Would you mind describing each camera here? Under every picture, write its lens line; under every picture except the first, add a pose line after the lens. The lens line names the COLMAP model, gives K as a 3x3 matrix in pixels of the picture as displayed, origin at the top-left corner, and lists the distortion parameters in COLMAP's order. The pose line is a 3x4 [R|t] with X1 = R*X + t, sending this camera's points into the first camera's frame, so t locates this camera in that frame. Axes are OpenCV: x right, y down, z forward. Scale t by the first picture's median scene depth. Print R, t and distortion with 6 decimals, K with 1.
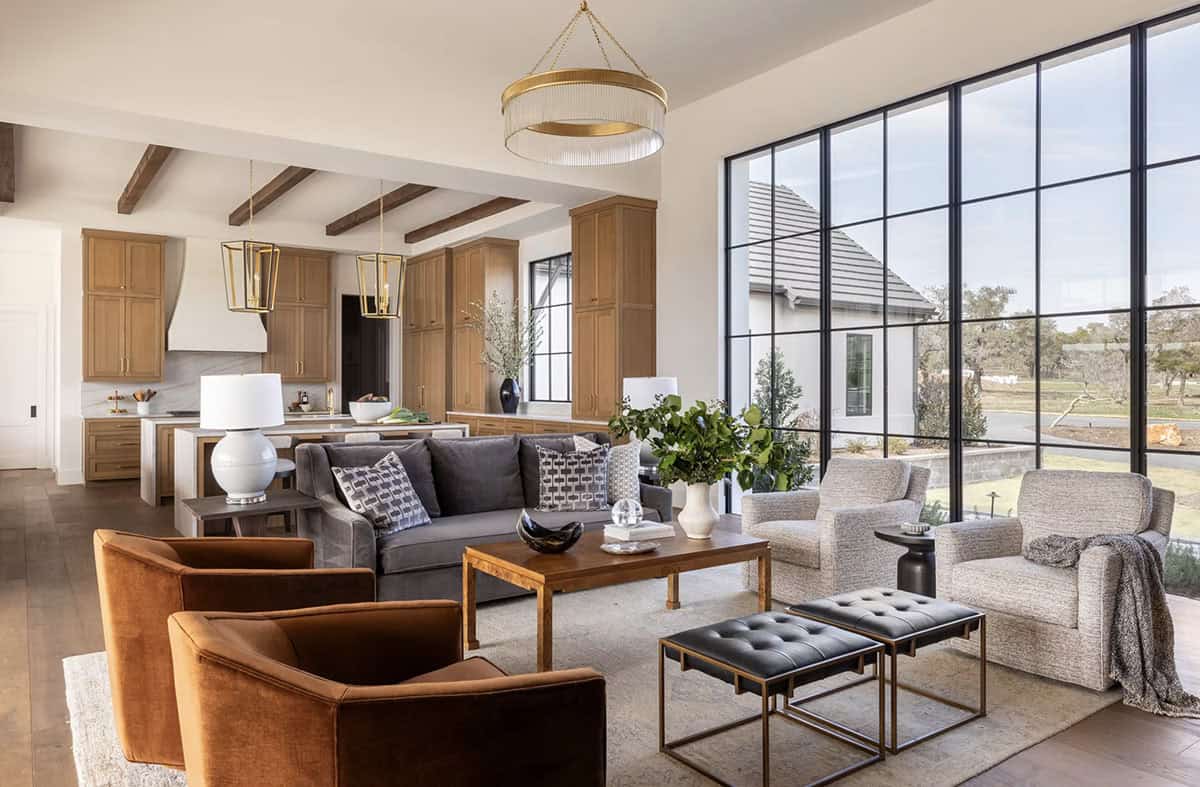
lens RADIAL K [[825.8, 0, 599.3], [0, 825.8, 387.6], [0, 0, 1]] dist [-0.001774, -0.000308]
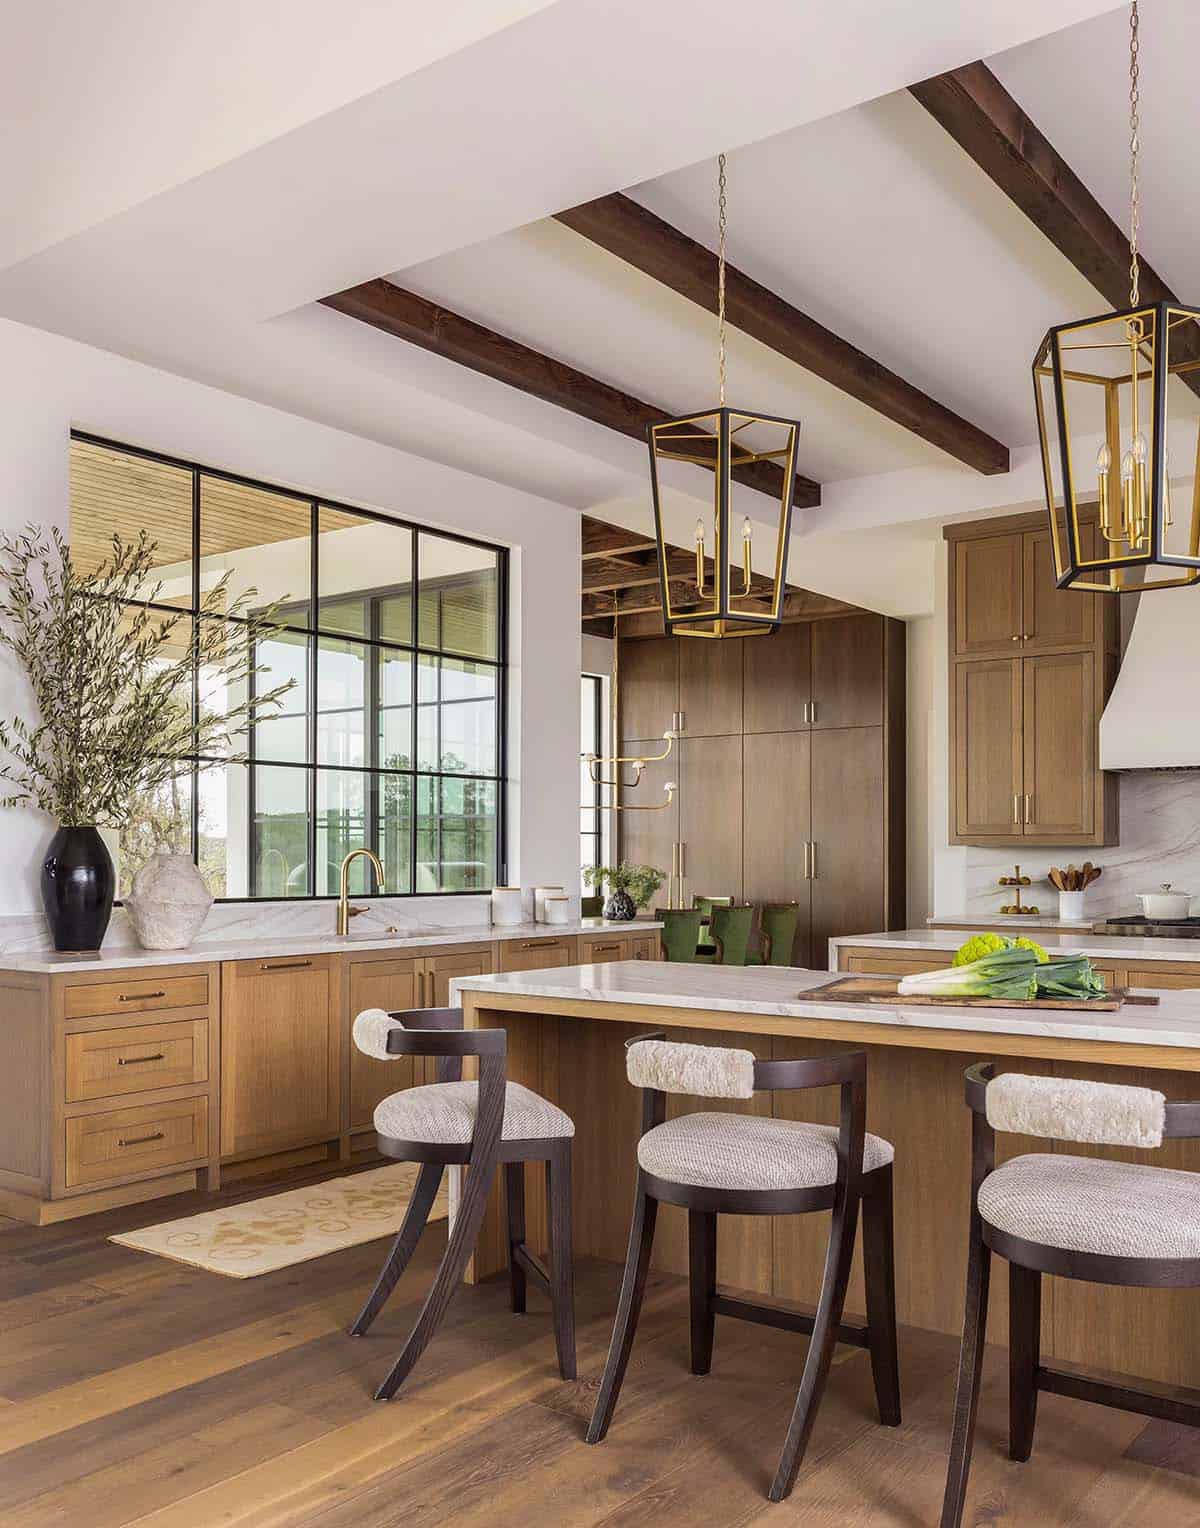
lens RADIAL K [[1363.5, 0, 620.6], [0, 1363.5, 856.1], [0, 0, 1]] dist [0.014290, 0.004643]
pose [[0.312436, -0.001376, -0.949938, 0.058738], [-0.006876, 0.999969, -0.003710, 0.002583], [0.949914, 0.007691, 0.312417, 0.526032]]
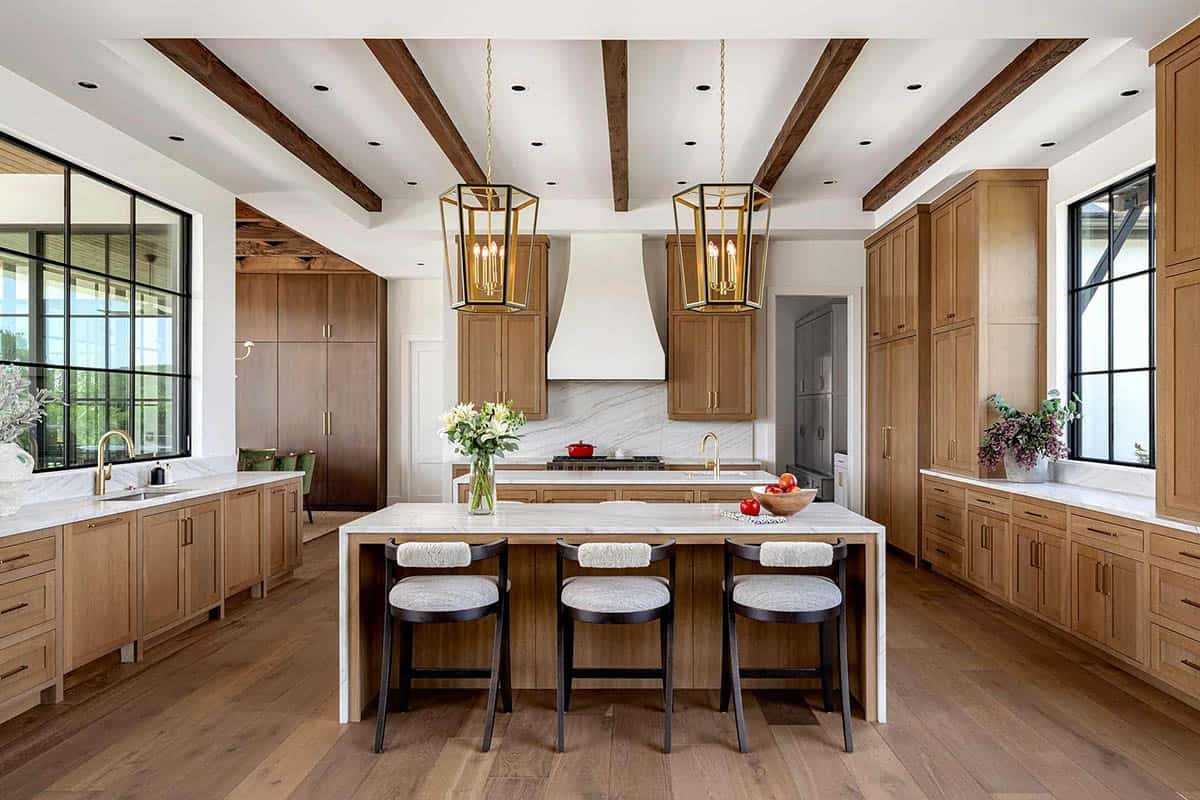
lens RADIAL K [[810.2, 0, 630.2], [0, 810.2, 413.4], [0, 0, 1]] dist [-0.002444, -0.002860]
pose [[0.818707, 0.003518, -0.574200, -0.014128], [-0.004899, 0.999988, -0.000859, -0.012015], [0.574190, 0.003516, 0.818714, 0.397306]]
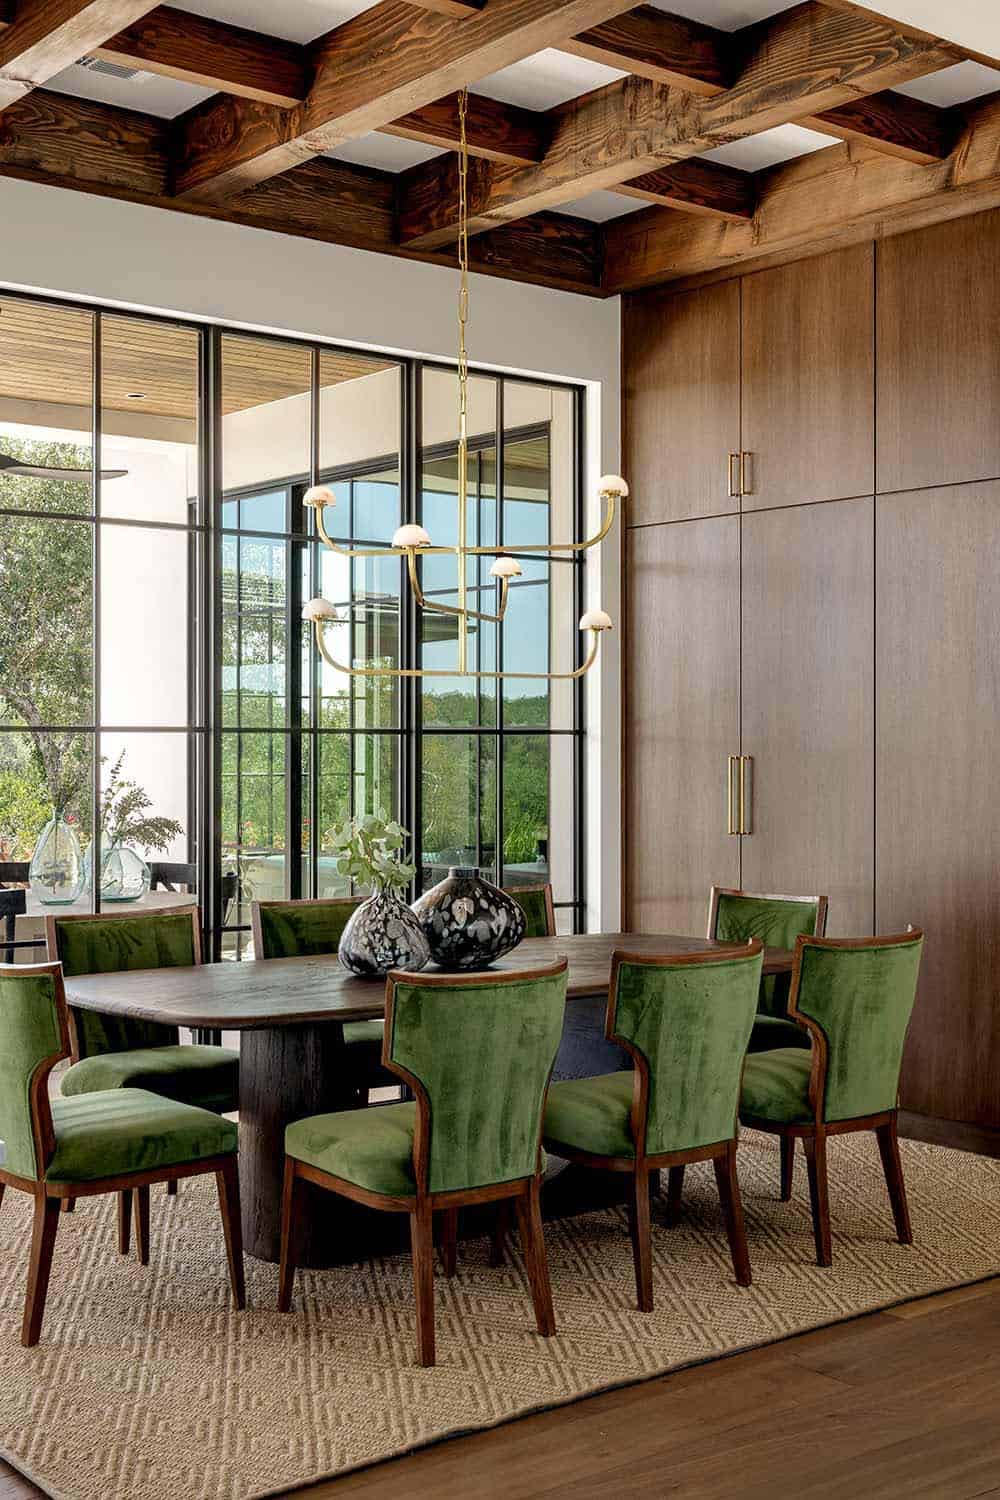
lens RADIAL K [[1849.1, 0, 502.0], [0, 1849.1, 748.9], [0, 0, 1]] dist [0.014955, 0.000000]
pose [[0.060437, 0.004356, -0.998162, -0.332349], [-0.013170, 0.999907, 0.003566, -0.016336], [0.998085, 0.012930, 0.060489, 0.791569]]
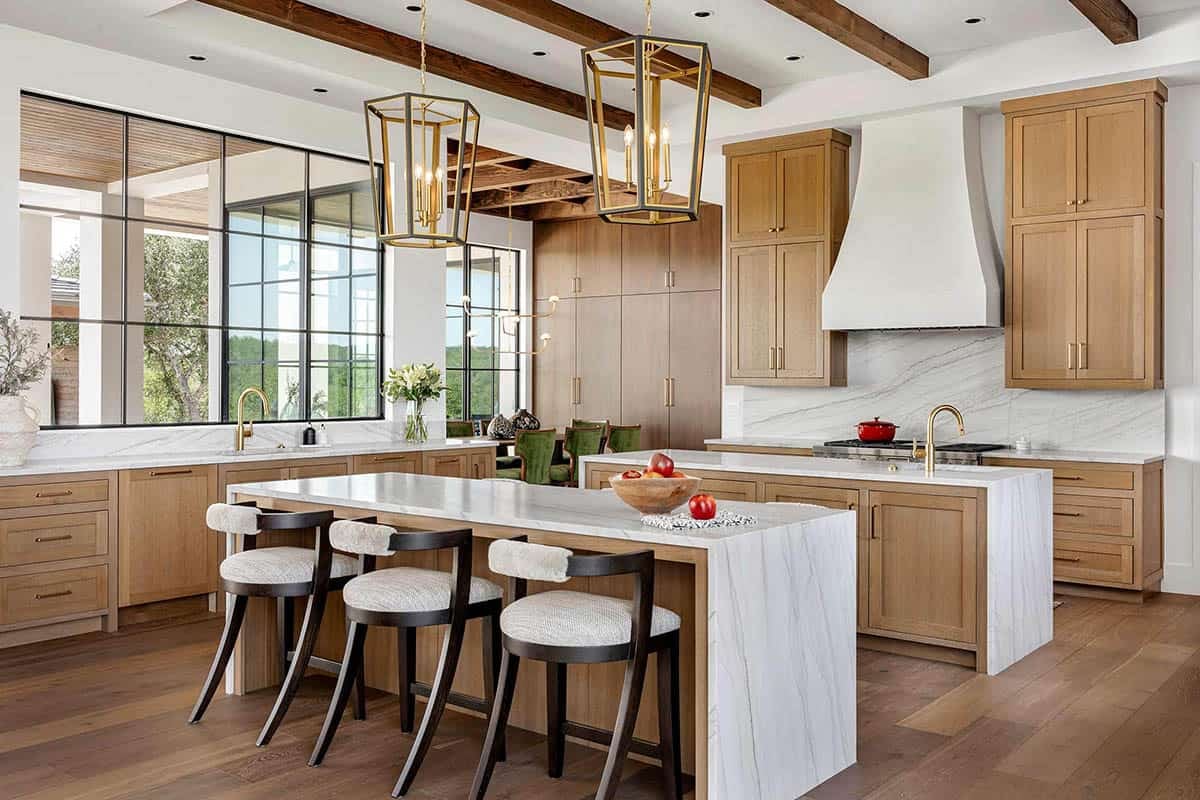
lens RADIAL K [[1104.6, 0, 599.7], [0, 1104.6, 386.6], [0, 0, 1]] dist [0.007364, 0.000000]
pose [[0.281878, 0.005275, -0.959436, 0.147034], [-0.012878, 0.999916, 0.001714, -0.006015], [0.959364, 0.011872, 0.281923, 0.611096]]
